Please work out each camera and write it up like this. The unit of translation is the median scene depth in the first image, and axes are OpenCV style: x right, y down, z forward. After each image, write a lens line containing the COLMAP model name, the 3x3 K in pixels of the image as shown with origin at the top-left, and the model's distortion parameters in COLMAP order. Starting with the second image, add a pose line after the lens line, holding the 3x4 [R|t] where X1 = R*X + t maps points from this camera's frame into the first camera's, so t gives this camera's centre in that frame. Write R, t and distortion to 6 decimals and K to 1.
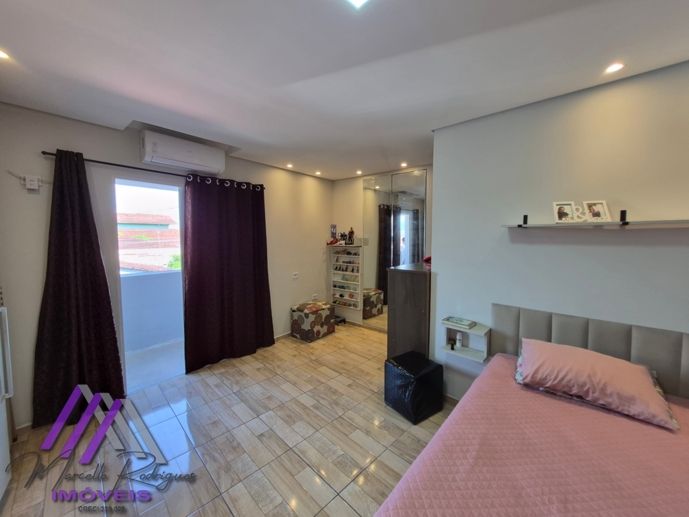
lens RADIAL K [[270.2, 0, 344.2], [0, 270.2, 253.7], [0, 0, 1]] dist [0.001938, -0.000980]
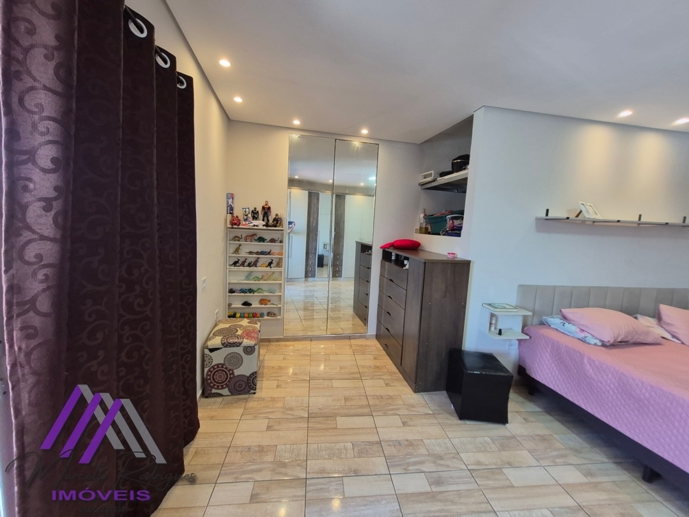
lens RADIAL K [[270.2, 0, 344.6], [0, 270.2, 253.6], [0, 0, 1]] dist [0.001938, -0.000980]
pose [[0.626561, -0.046512, 0.777983, -0.463874], [-0.000008, 0.998217, 0.059686, -0.007651], [-0.779372, -0.037403, 0.625444, 0.512415]]
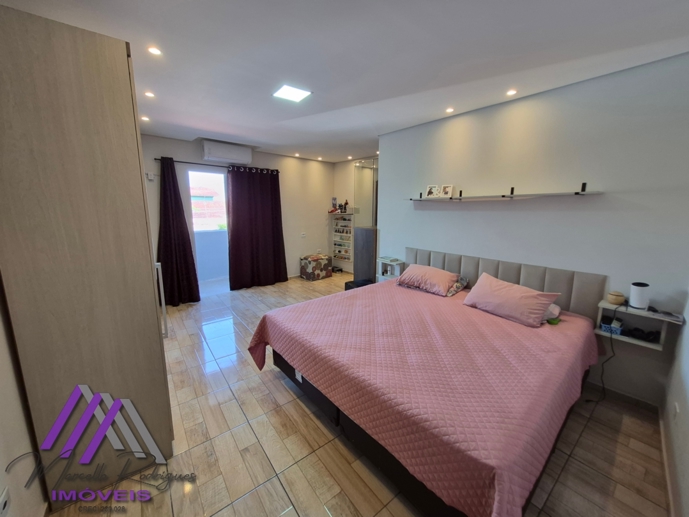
lens RADIAL K [[270.2, 0, 343.8], [0, 270.2, 252.9], [0, 0, 1]] dist [0.001938, -0.000980]
pose [[0.991650, 0.023902, -0.126722, 0.227895], [-0.011012, 0.994779, 0.101458, 0.033684], [0.128485, -0.099215, 0.986736, -0.397308]]
